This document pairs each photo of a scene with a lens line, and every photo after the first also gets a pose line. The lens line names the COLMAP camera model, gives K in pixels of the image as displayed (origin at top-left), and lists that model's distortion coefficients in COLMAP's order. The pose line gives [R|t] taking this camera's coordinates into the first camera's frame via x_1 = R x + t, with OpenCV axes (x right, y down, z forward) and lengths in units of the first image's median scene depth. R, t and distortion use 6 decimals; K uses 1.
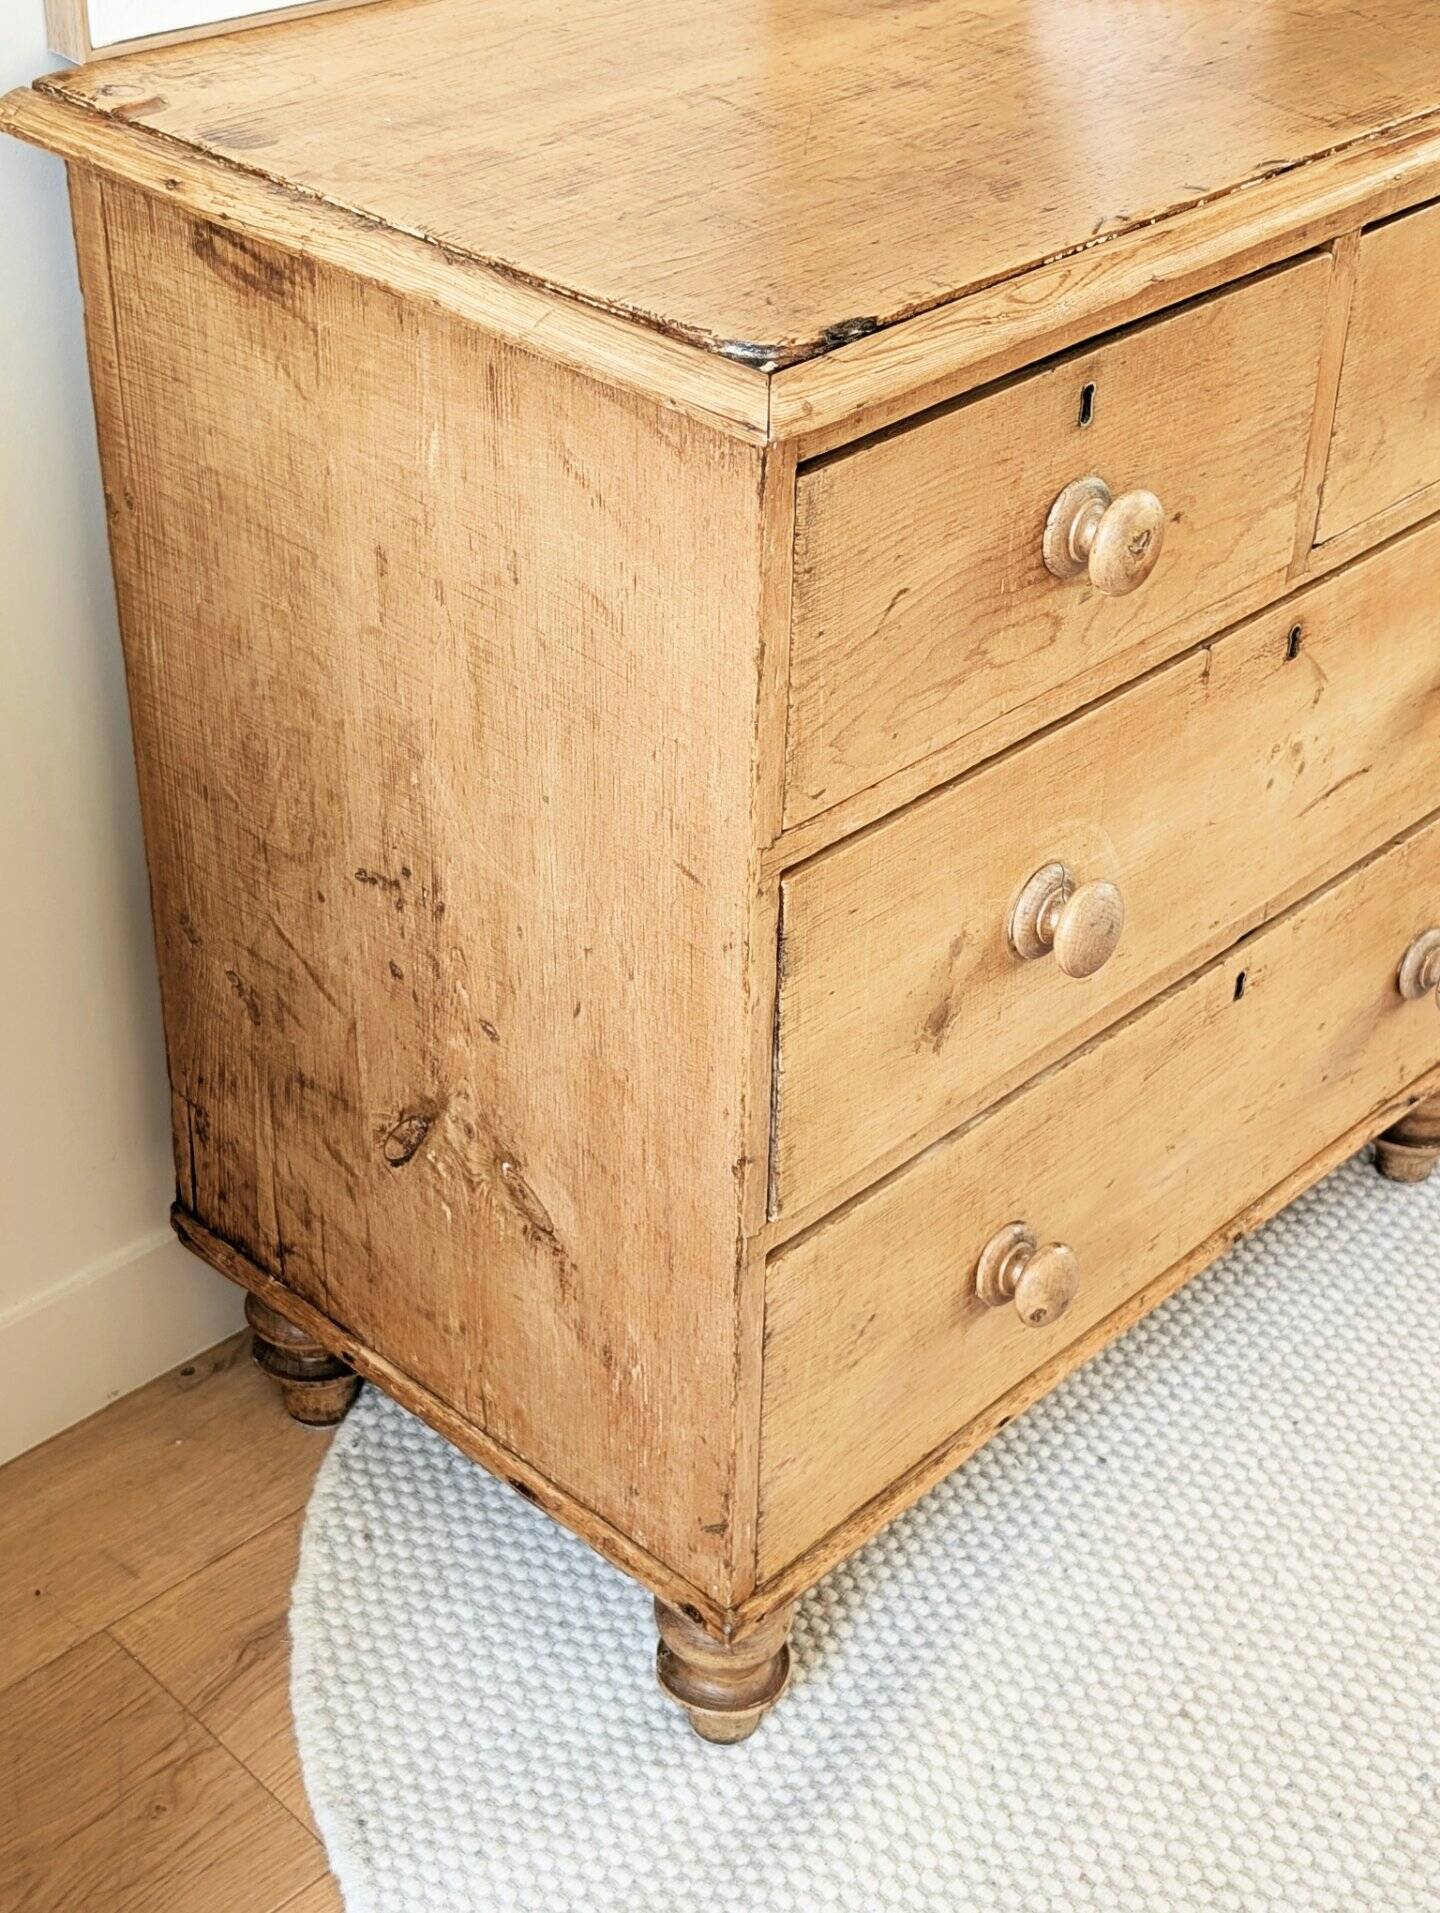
lens RADIAL K [[2743.6, 0, 696.0], [0, 2743.6, 928.4], [0, 0, 1]] dist [0.081690, 0.000000]
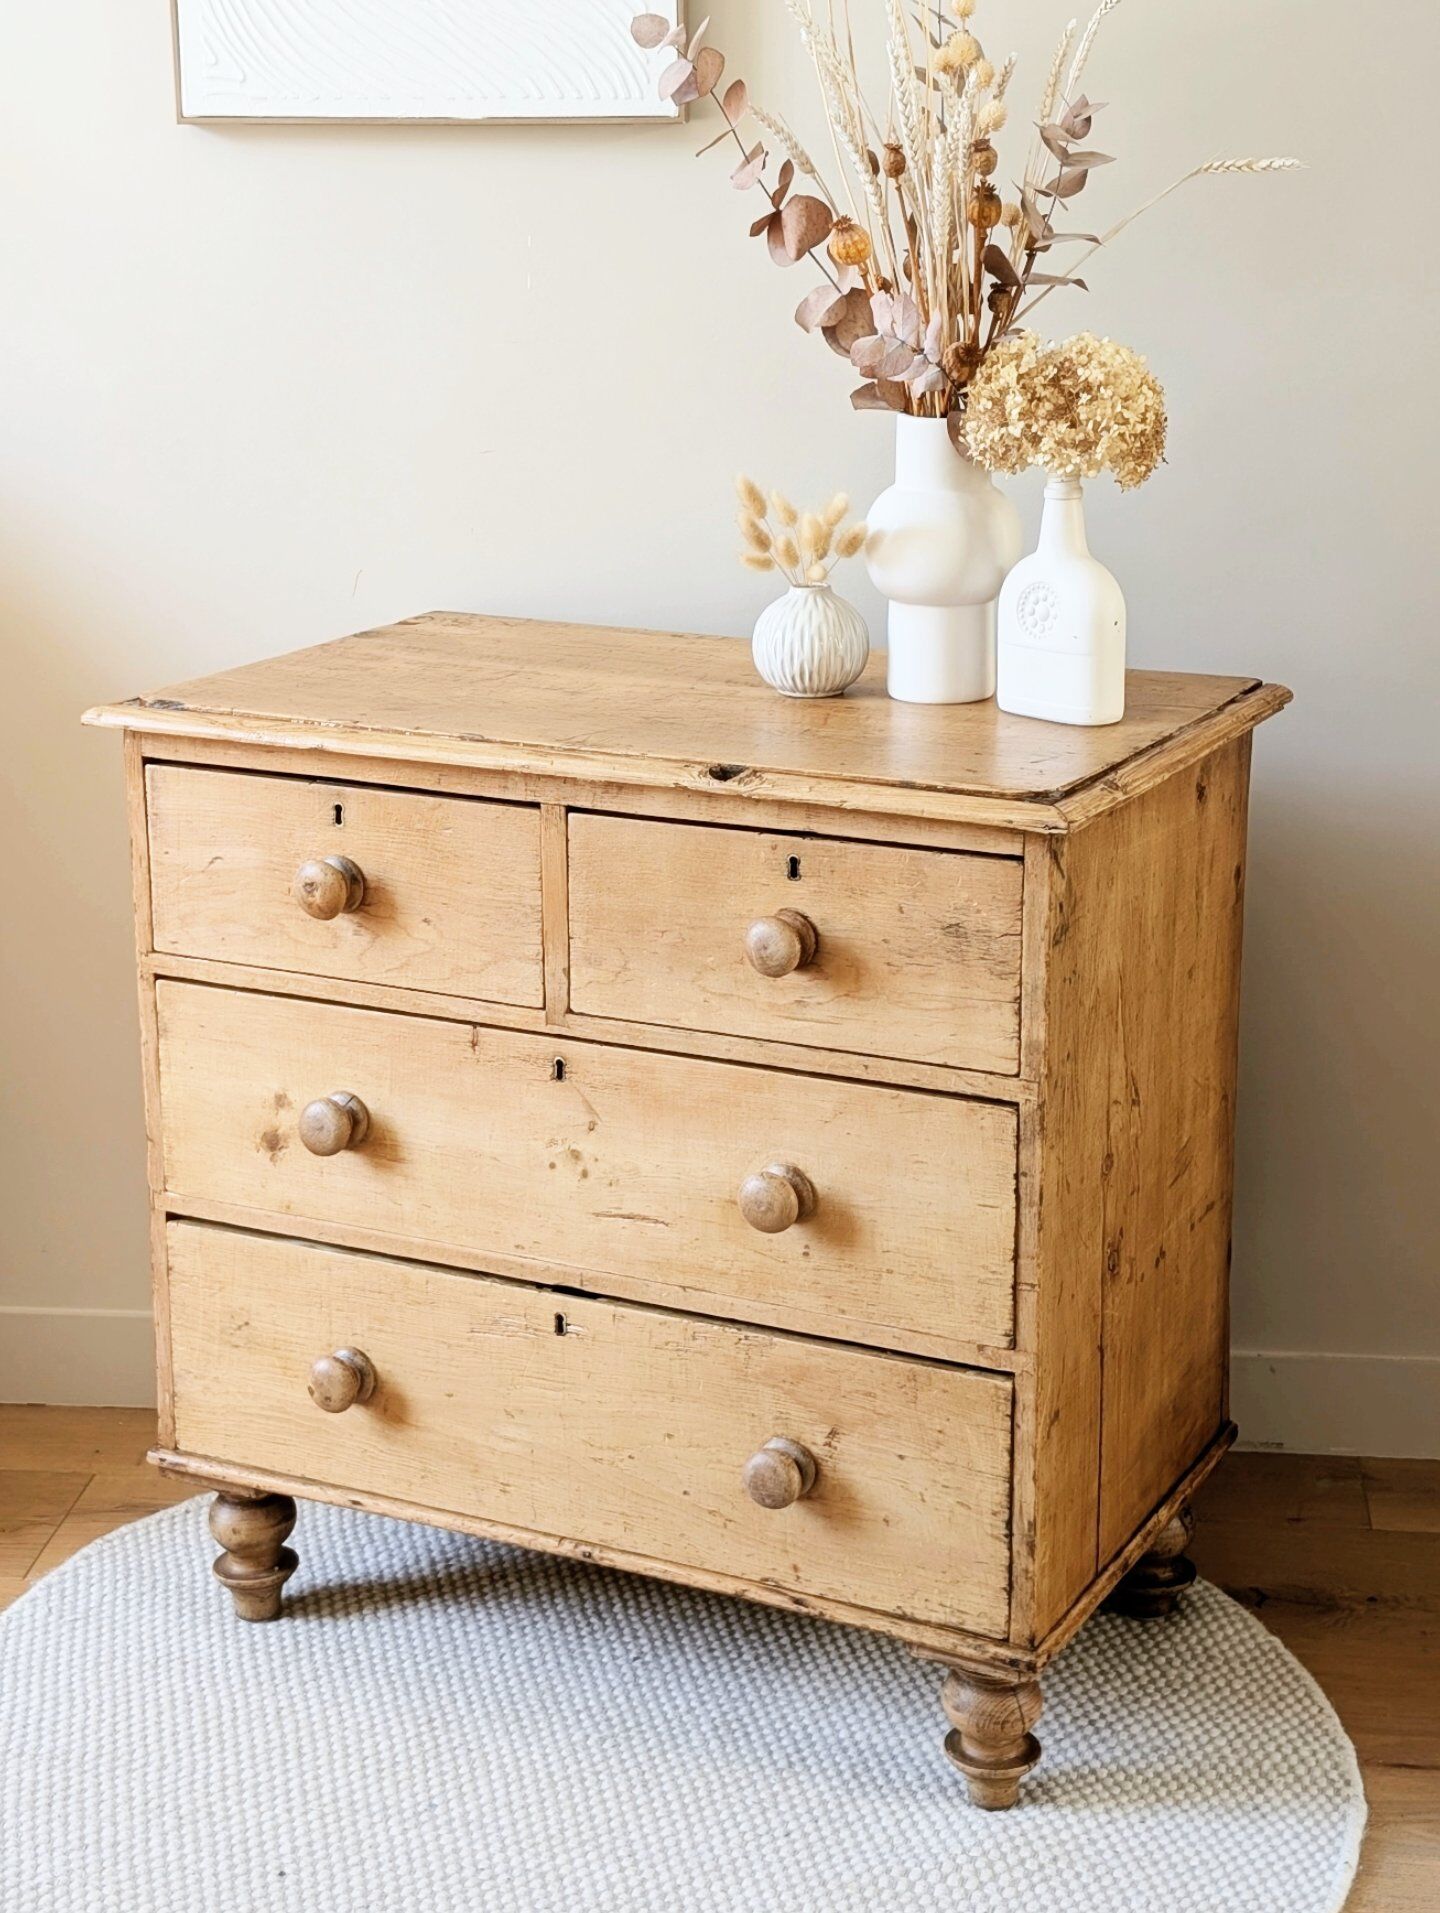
lens RADIAL K [[3332.9, 0, 682.8], [0, 3332.9, 902.4], [0, 0, 1]] dist [0.196620, 0.000000]
pose [[0.270092, 0.221730, -0.936956, 2.267632], [-0.513690, 0.856240, 0.054550, -0.372142], [0.814355, 0.466571, 0.345164, 0.431584]]
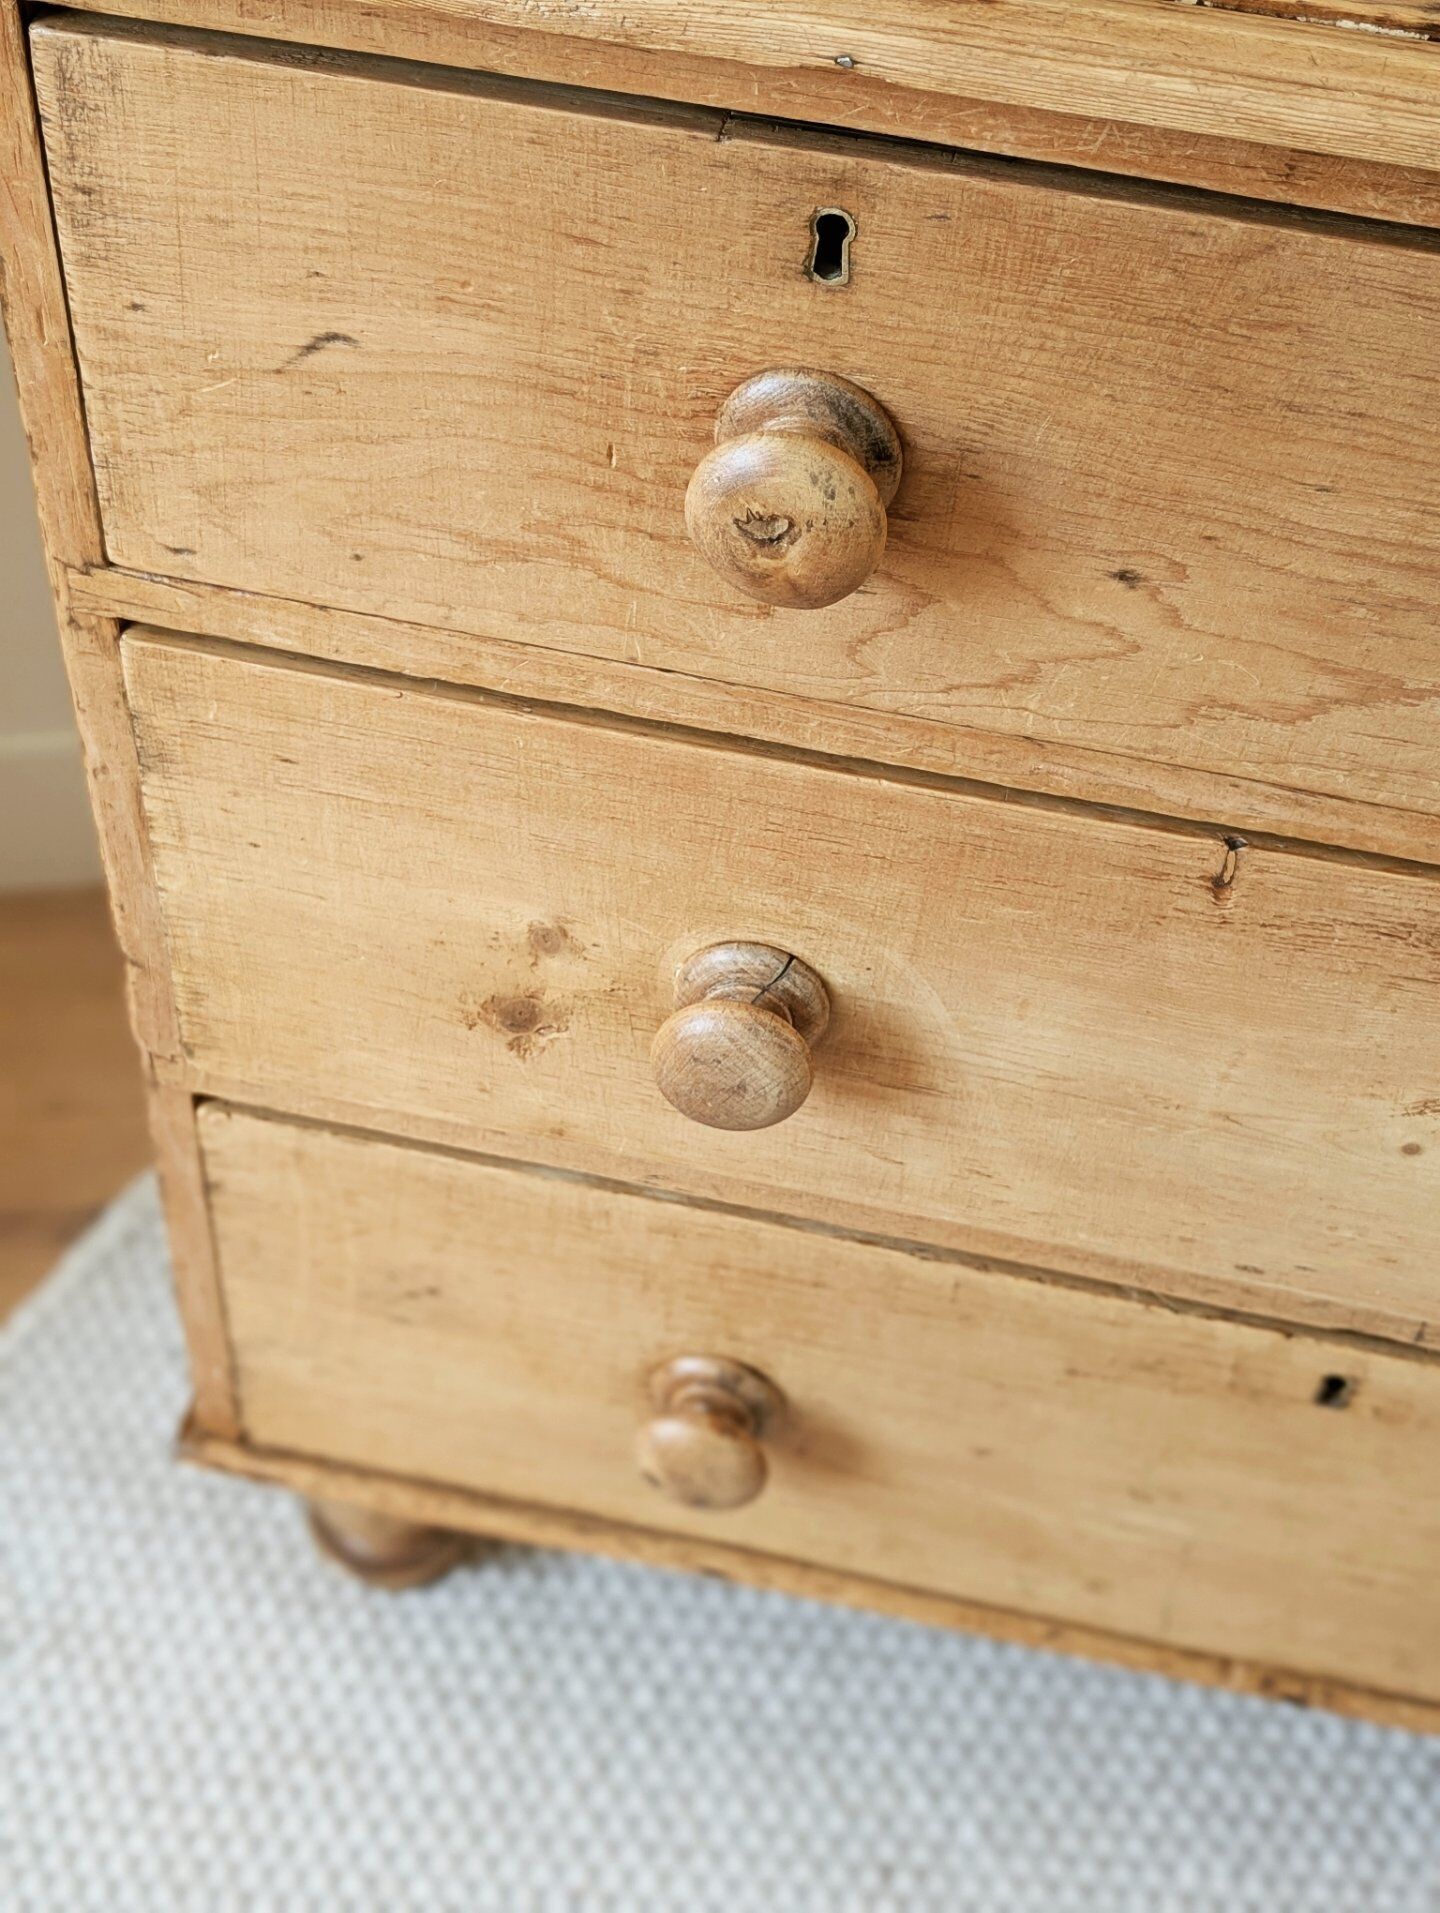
lens RADIAL K [[2743.6, 0, 699.6], [0, 2743.6, 986.4], [0, 0, 1]] dist [0.081690, 0.000000]
pose [[0.517084, 0.648782, -0.558307, 0.501625], [-0.492717, 0.758985, 0.425643, -0.287797], [0.699896, 0.054994, 0.712124, 0.603315]]
